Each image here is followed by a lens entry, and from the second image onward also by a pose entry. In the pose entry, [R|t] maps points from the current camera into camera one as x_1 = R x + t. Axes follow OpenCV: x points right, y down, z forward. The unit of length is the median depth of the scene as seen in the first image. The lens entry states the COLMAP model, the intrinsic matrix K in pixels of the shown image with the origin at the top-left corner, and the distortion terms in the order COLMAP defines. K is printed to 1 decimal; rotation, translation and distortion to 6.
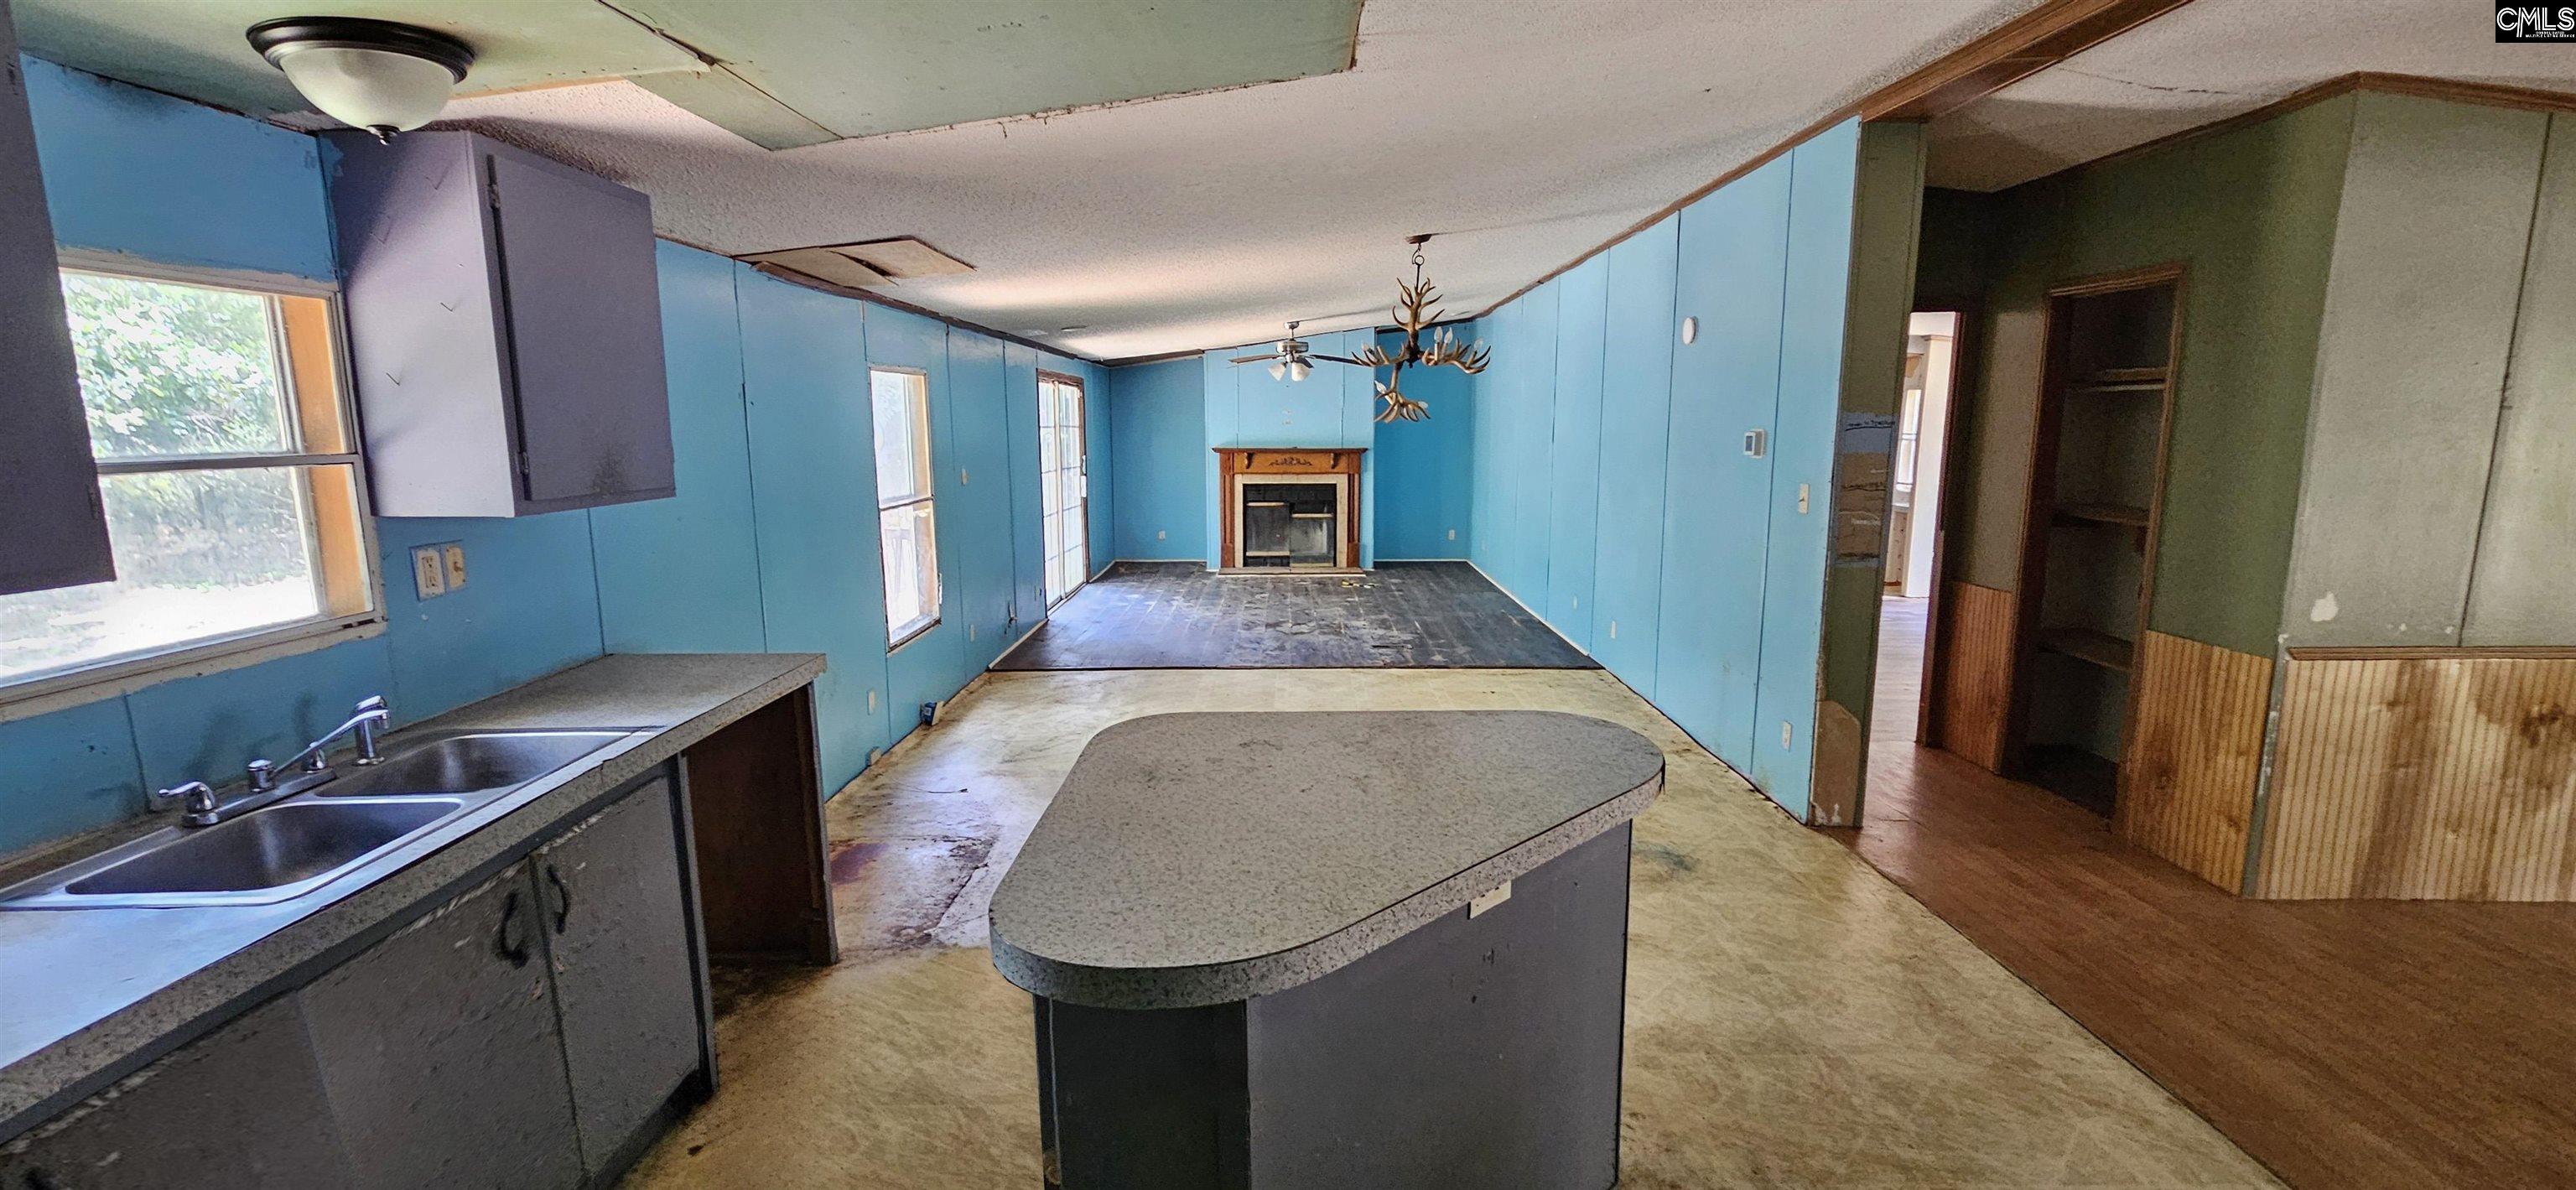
lens RADIAL K [[1061.8, 0, 1255.7], [0, 1061.8, 591.9], [0, 0, 1]] dist [0.000792, 0.000241]
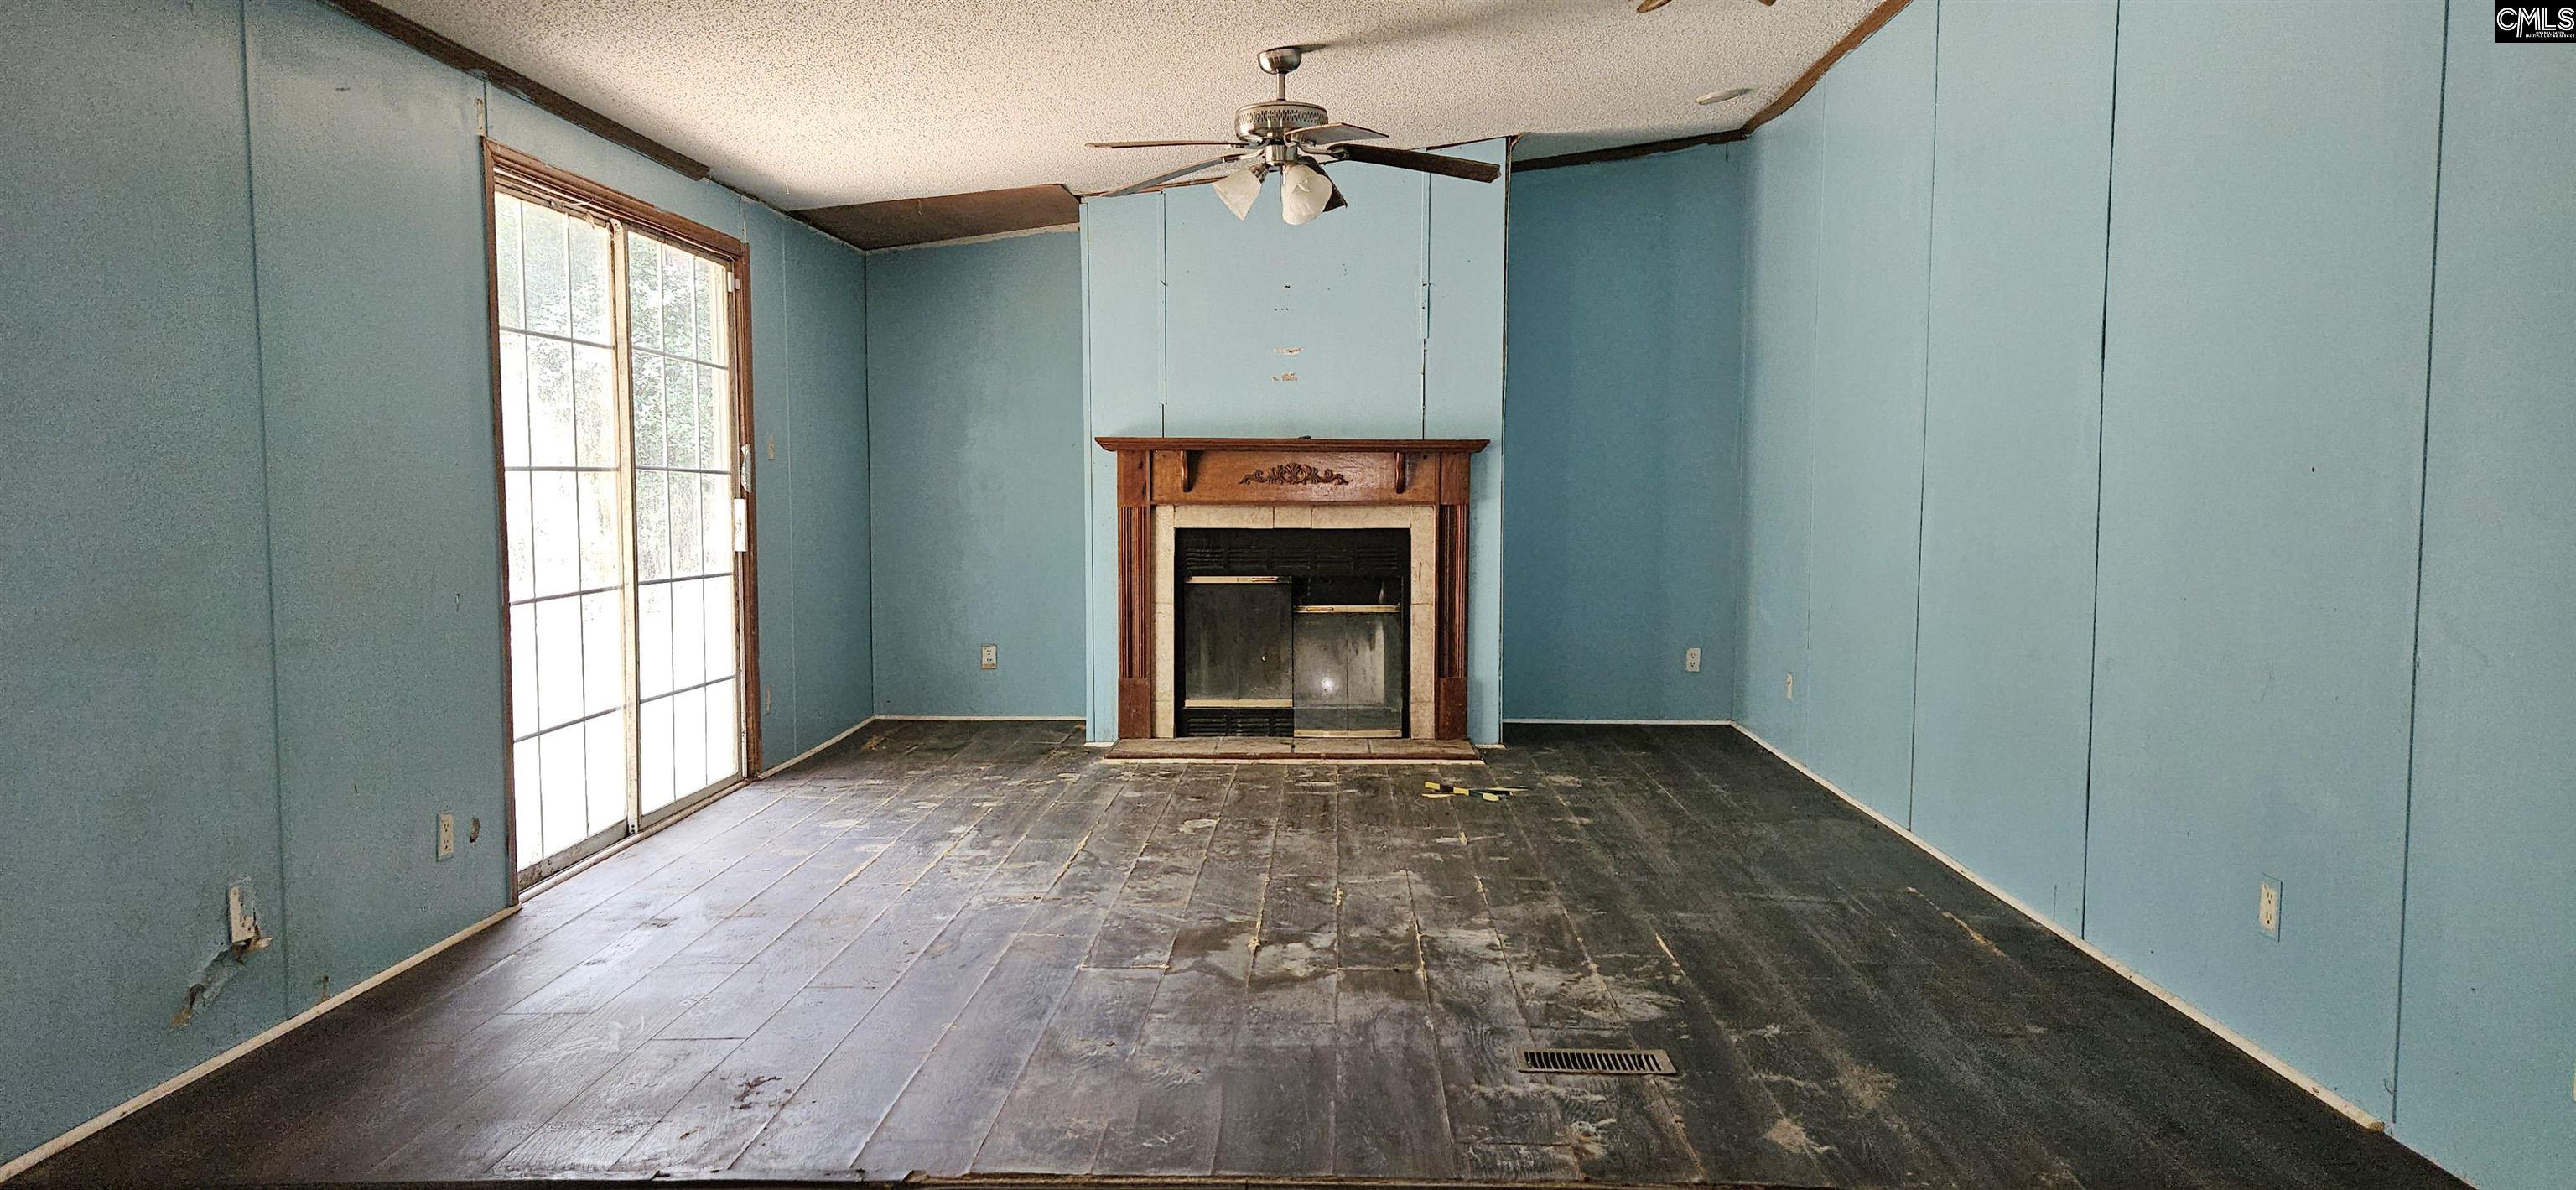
lens RADIAL K [[1665.8, 0, 1288.0], [0, 1665.8, 595.0], [0, 0, 1]] dist [0.192667, 0.000049]
pose [[0.999971, 0.006503, -0.003927, 0.034326], [-0.006838, 0.995684, -0.092553, -0.019670], [0.003308, 0.092577, 0.995700, 0.389940]]
